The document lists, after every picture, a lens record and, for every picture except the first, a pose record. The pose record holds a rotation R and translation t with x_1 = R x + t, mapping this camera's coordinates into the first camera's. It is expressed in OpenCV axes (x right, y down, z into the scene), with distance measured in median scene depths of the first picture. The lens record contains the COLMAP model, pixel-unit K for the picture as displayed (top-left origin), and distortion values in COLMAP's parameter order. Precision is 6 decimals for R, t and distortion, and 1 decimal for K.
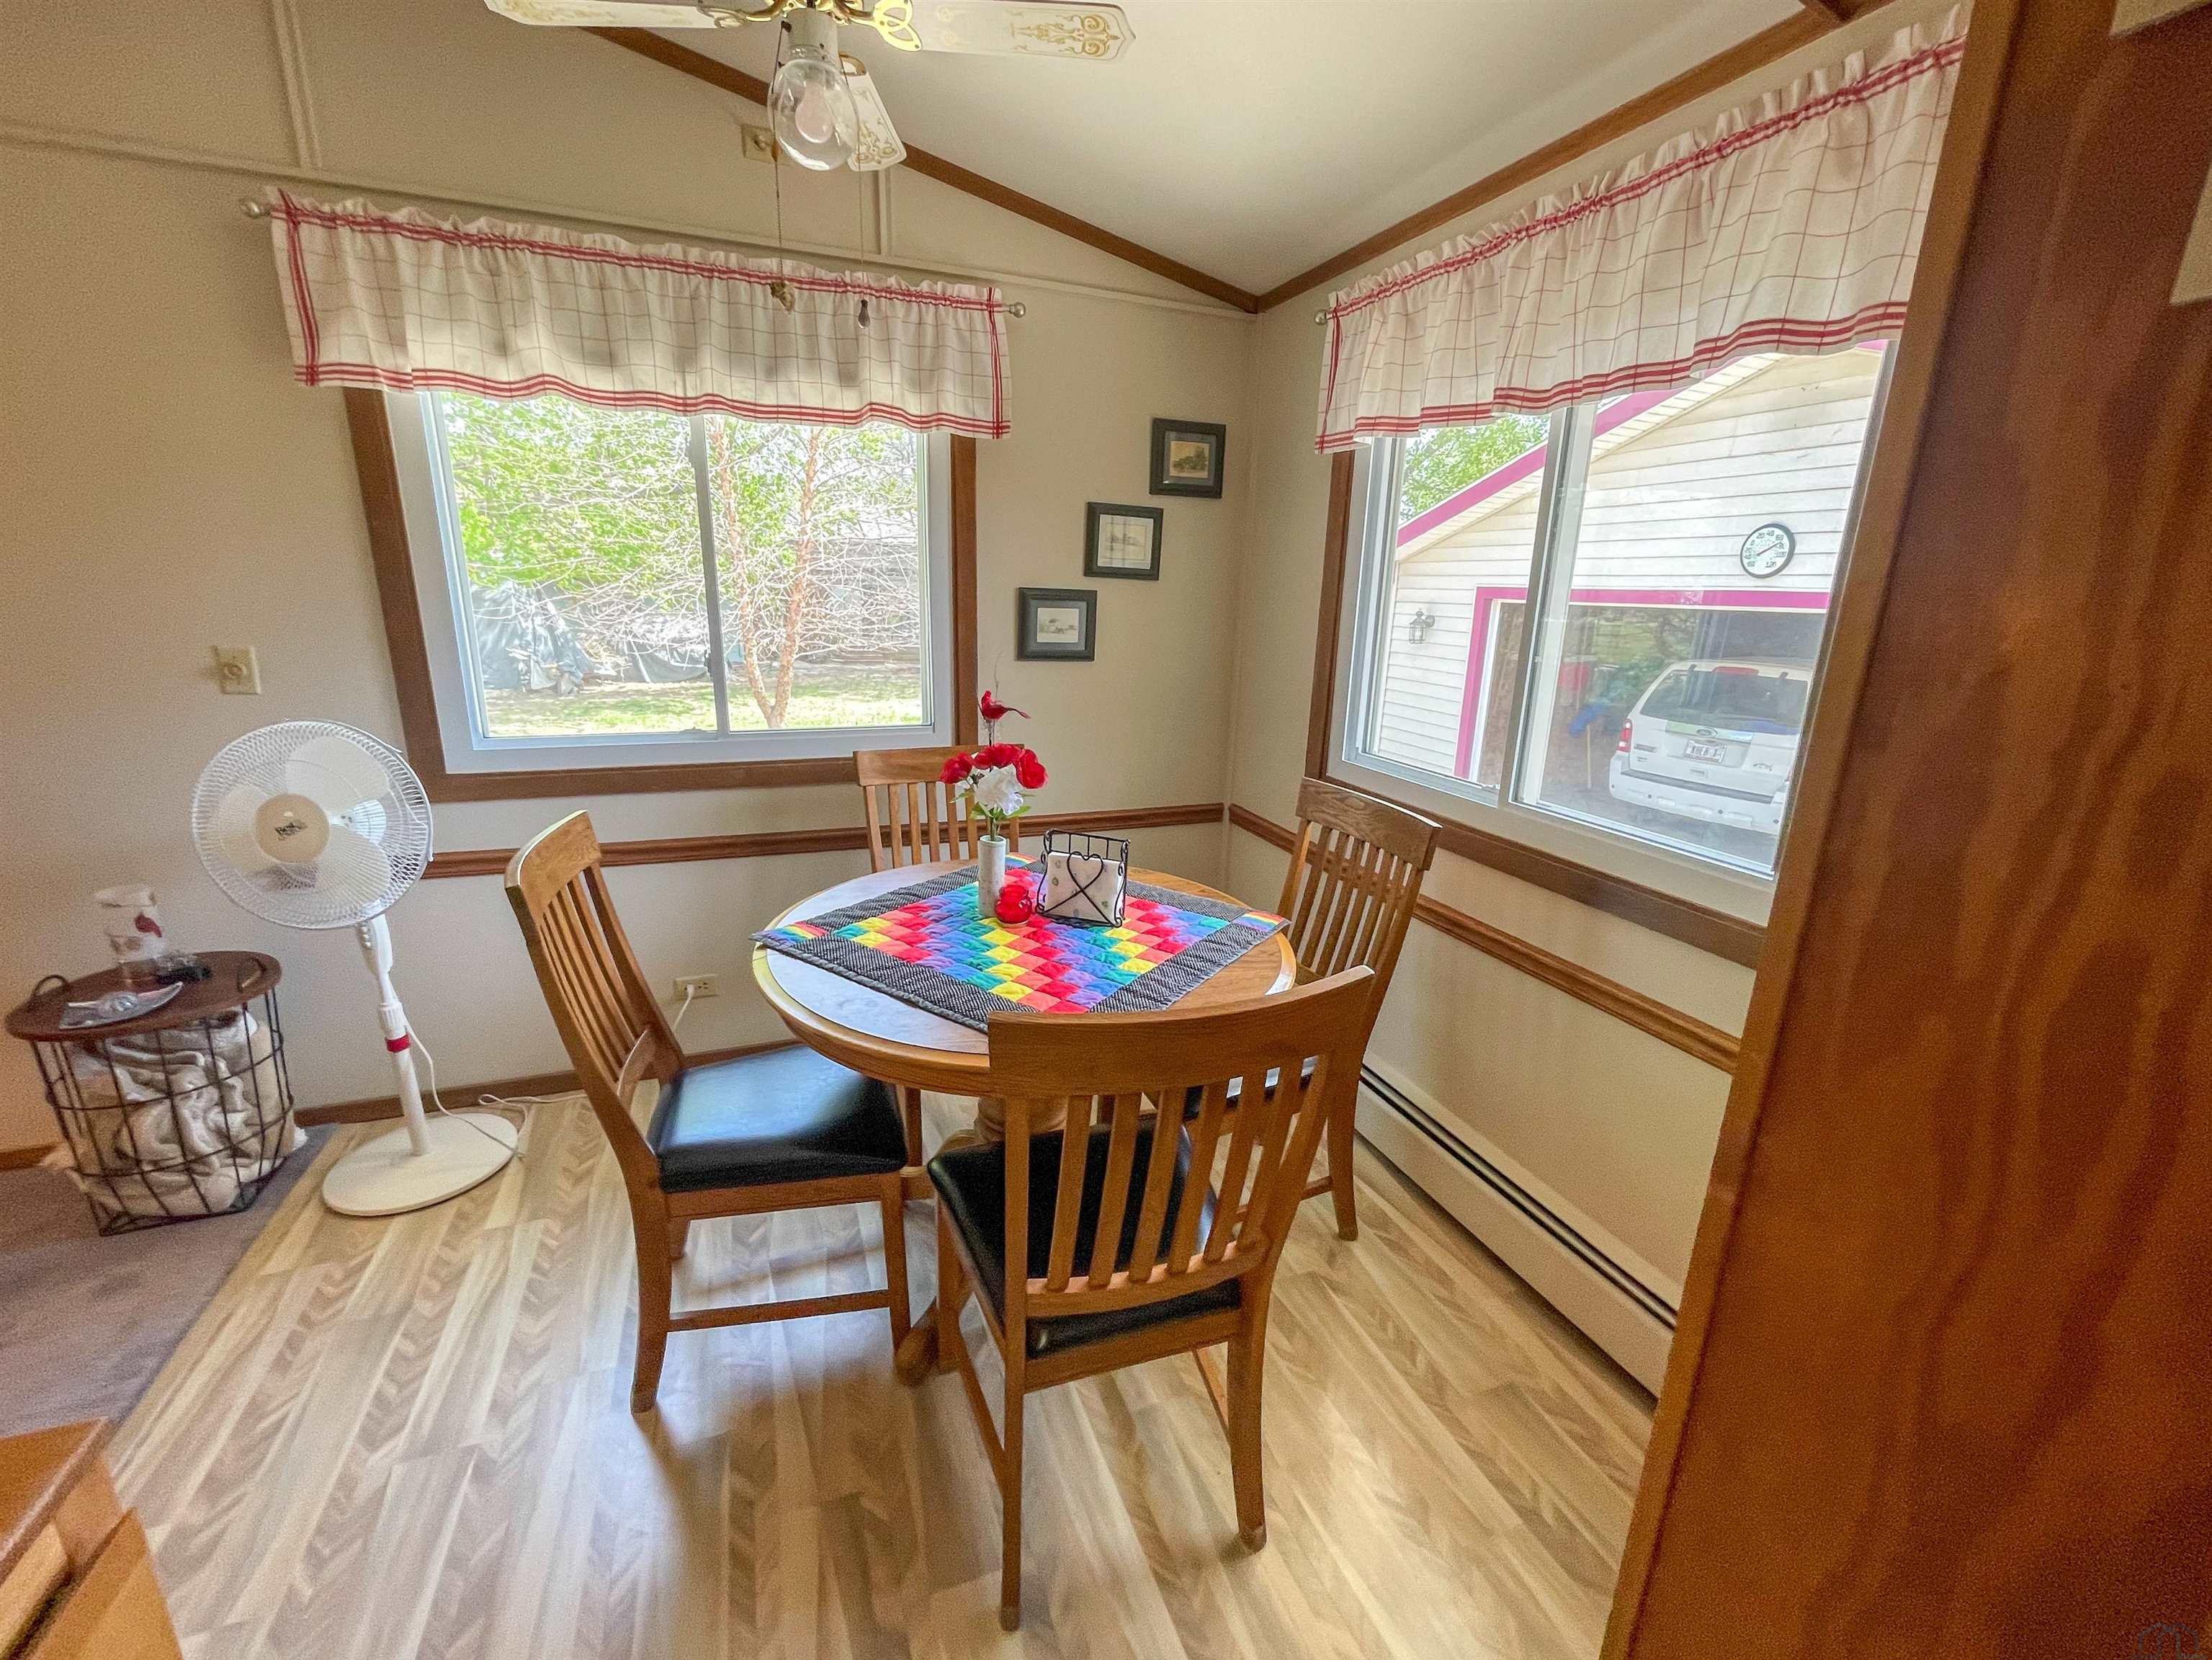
lens RADIAL K [[903.2, 0, 1094.0], [0, 903.2, 834.7], [0, 0, 1]] dist [-0.004159, 0.000824]
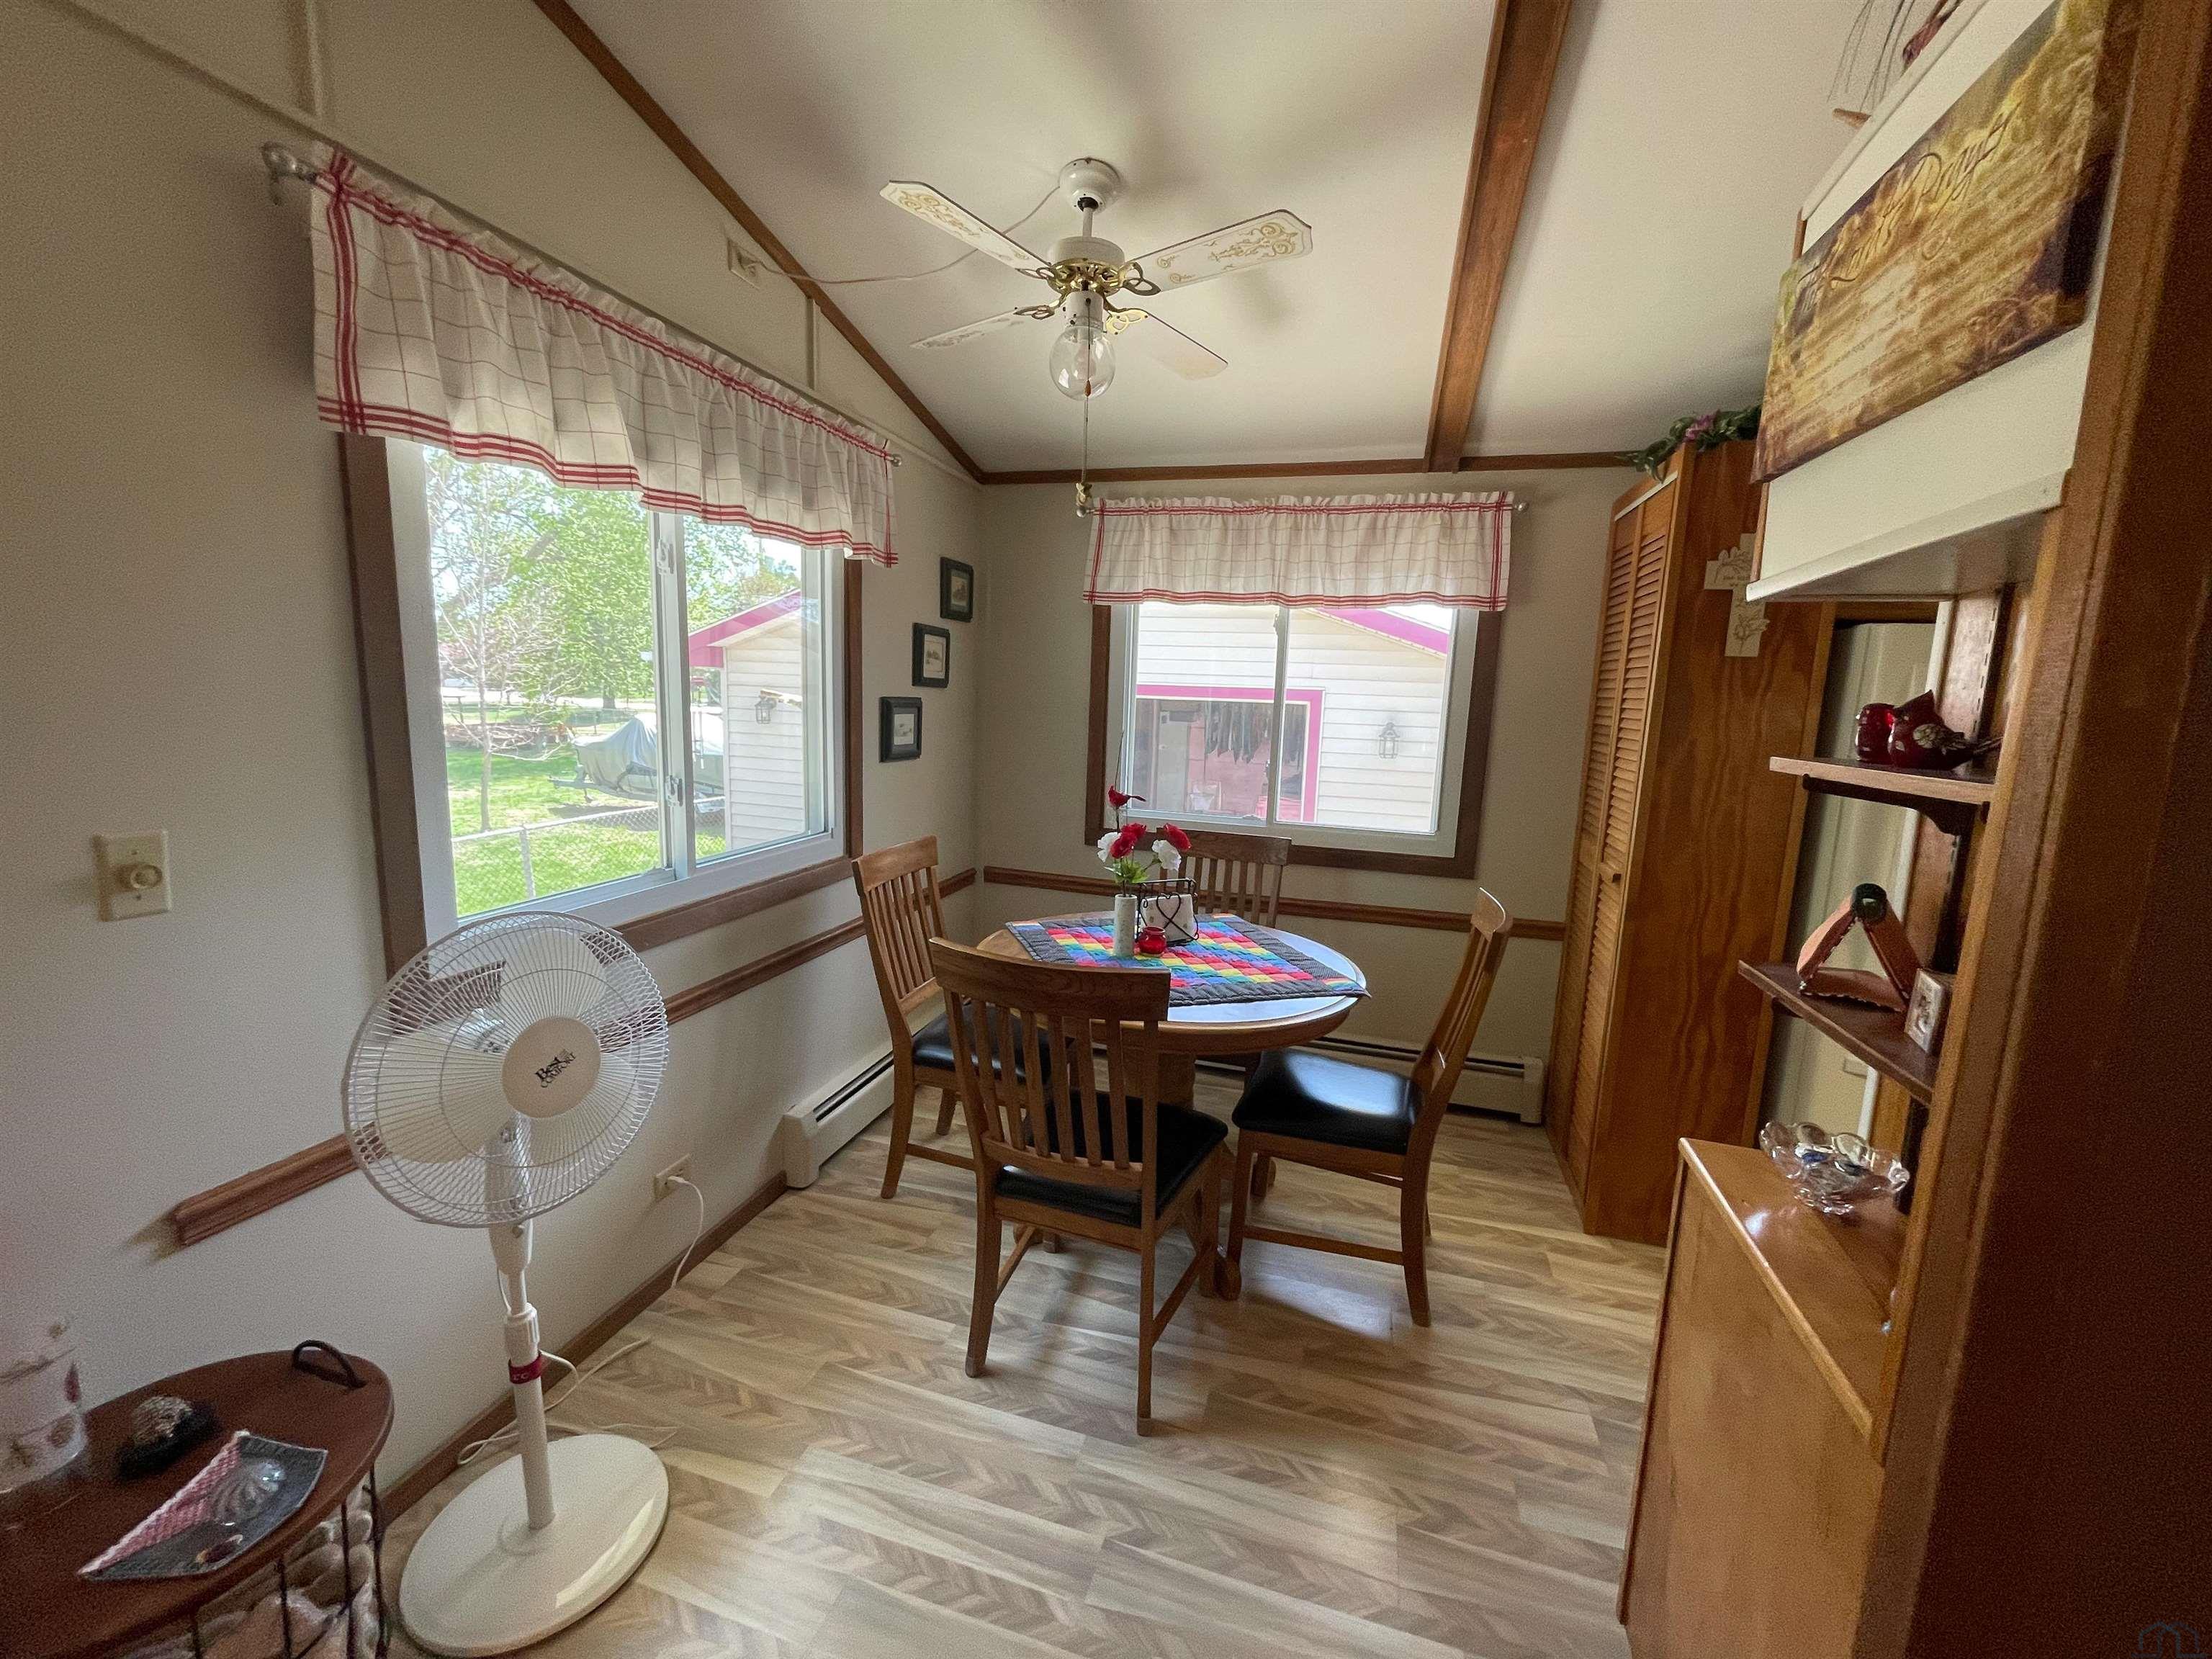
lens RADIAL K [[903.1, 0, 1083.7], [0, 903.1, 840.7], [0, 0, 1]] dist [-0.004159, 0.000824]
pose [[0.615068, -0.138455, 0.776223, -1.046998], [0.191983, 0.981131, 0.022880, -0.105295], [-0.764744, 0.134949, 0.630043, 0.192086]]
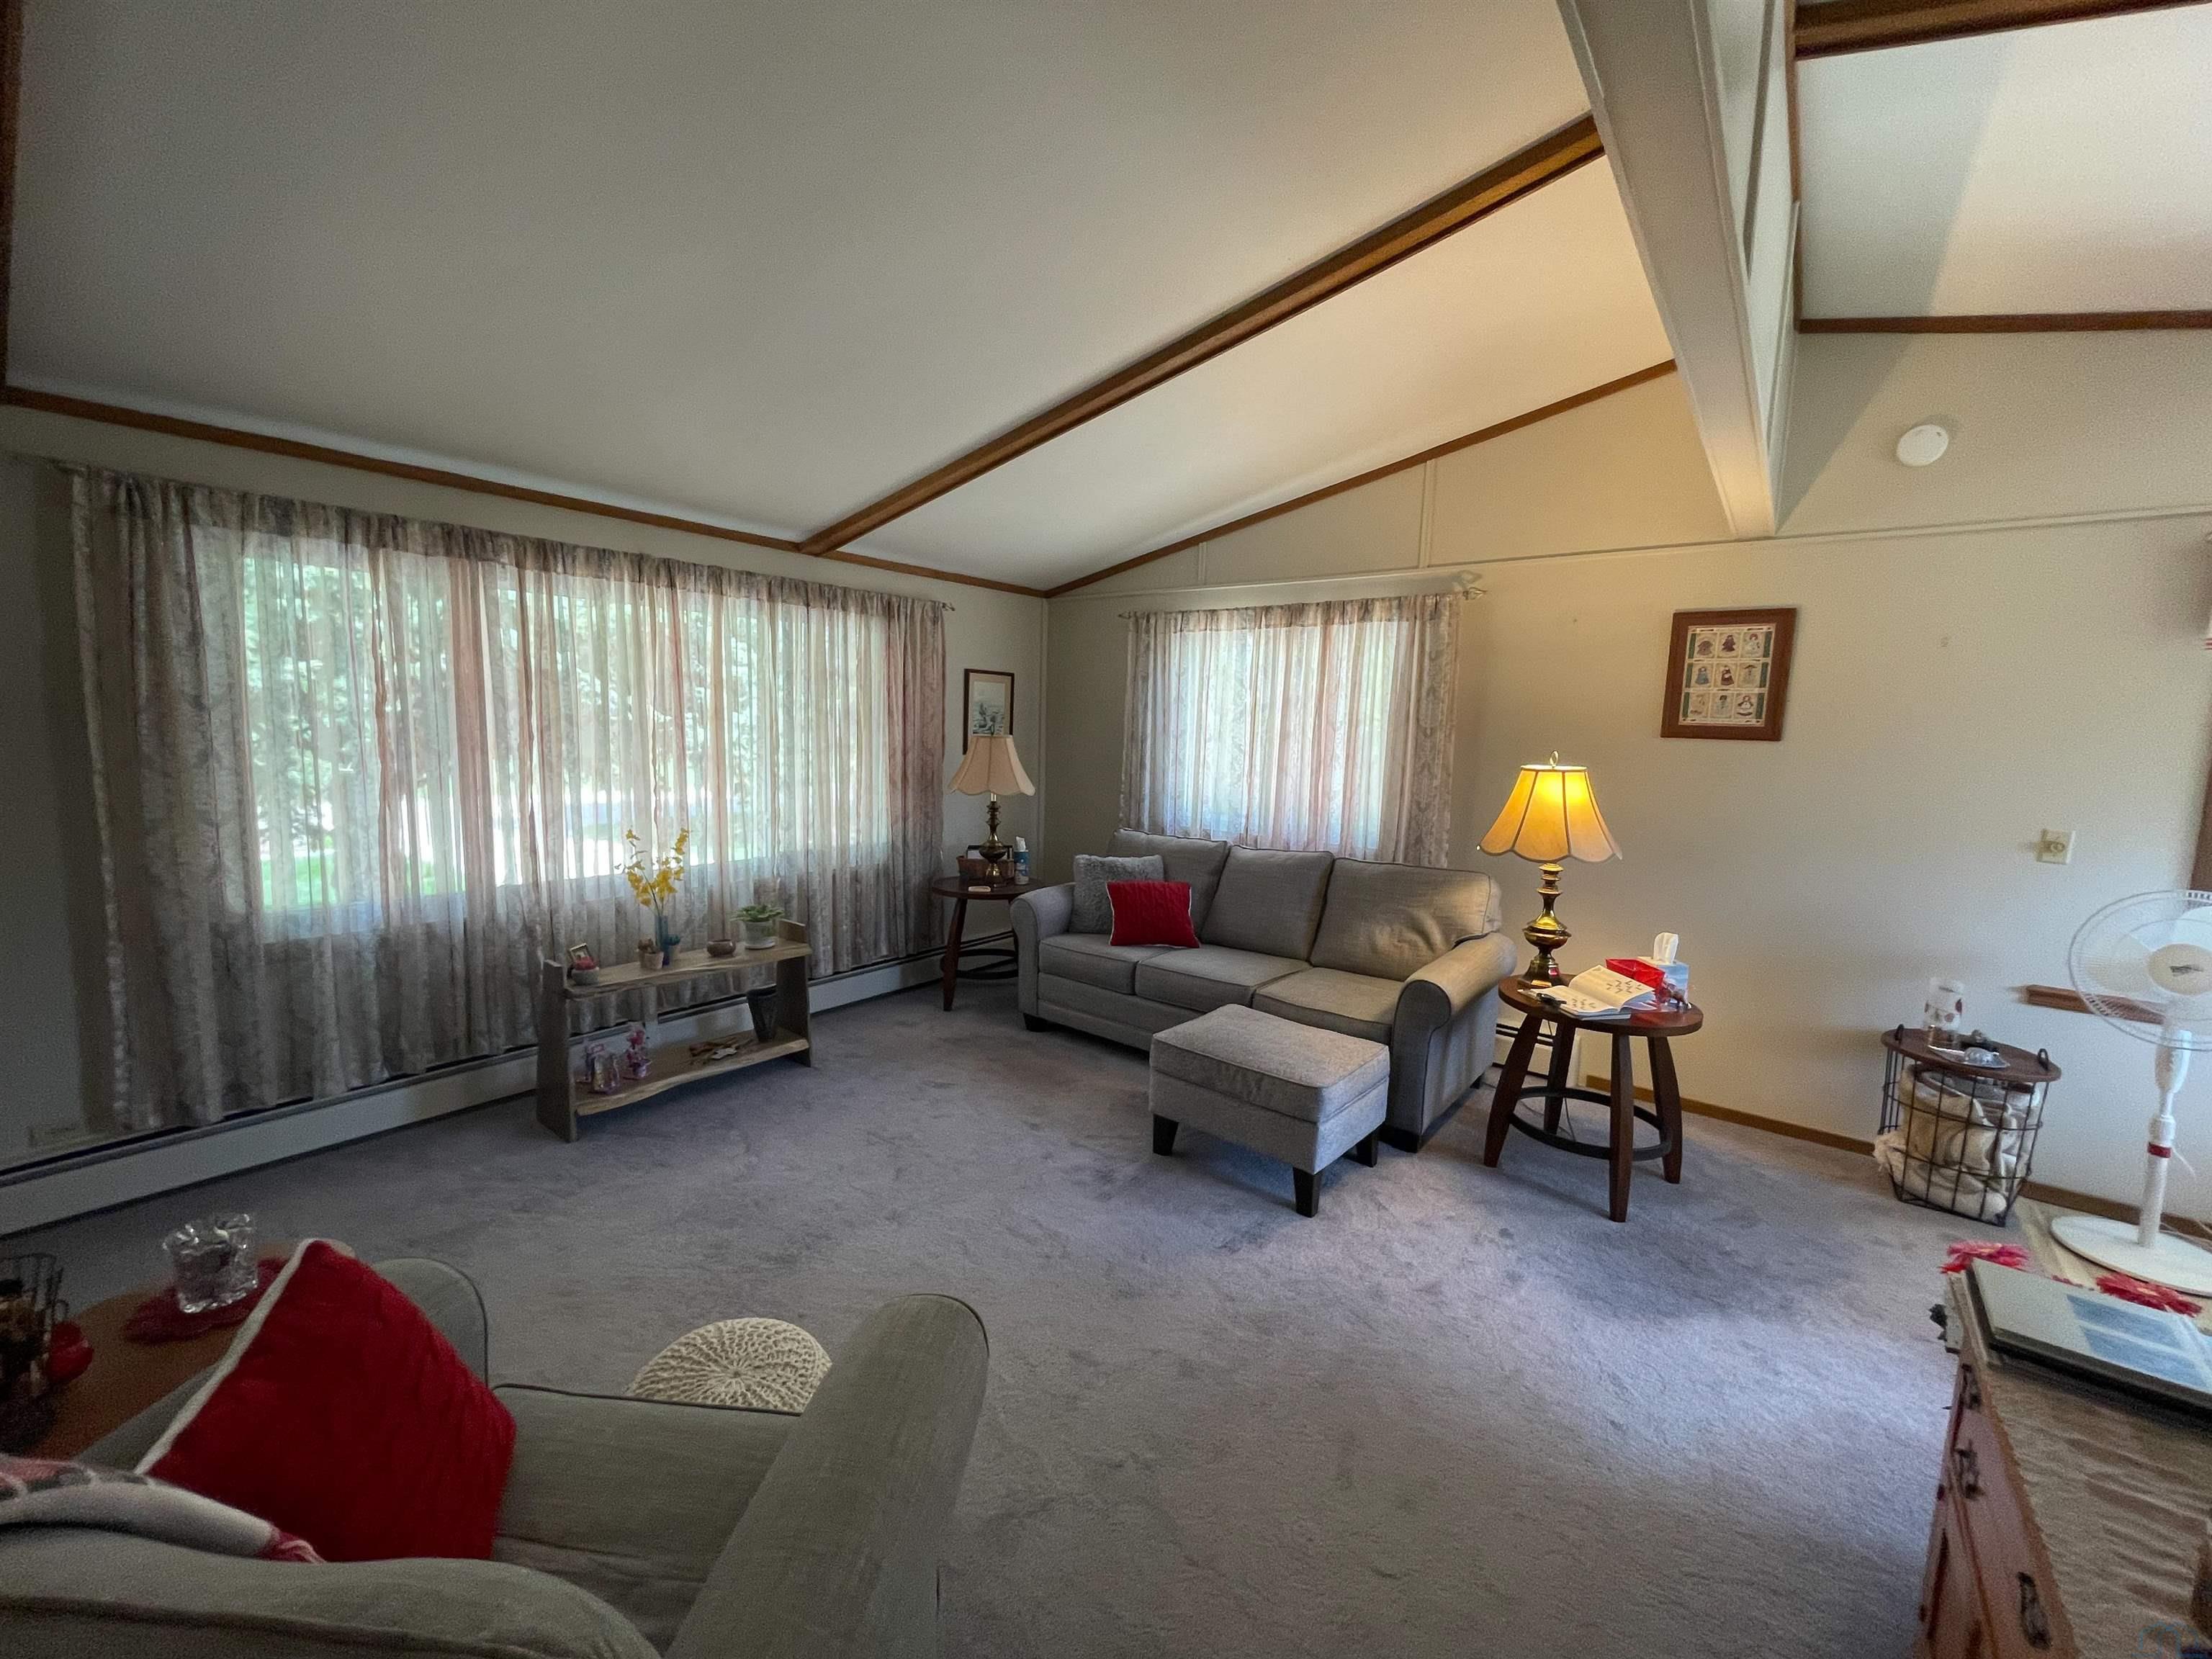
lens RADIAL K [[903.1, 0, 1101.1], [0, 903.1, 821.6], [0, 0, 1]] dist [-0.004159, 0.000824]
pose [[0.523392, 0.086259, -0.847715, -0.555125], [-0.242271, 0.968867, -0.050995, 0.221090], [0.816924, 0.232067, 0.527996, -1.009424]]
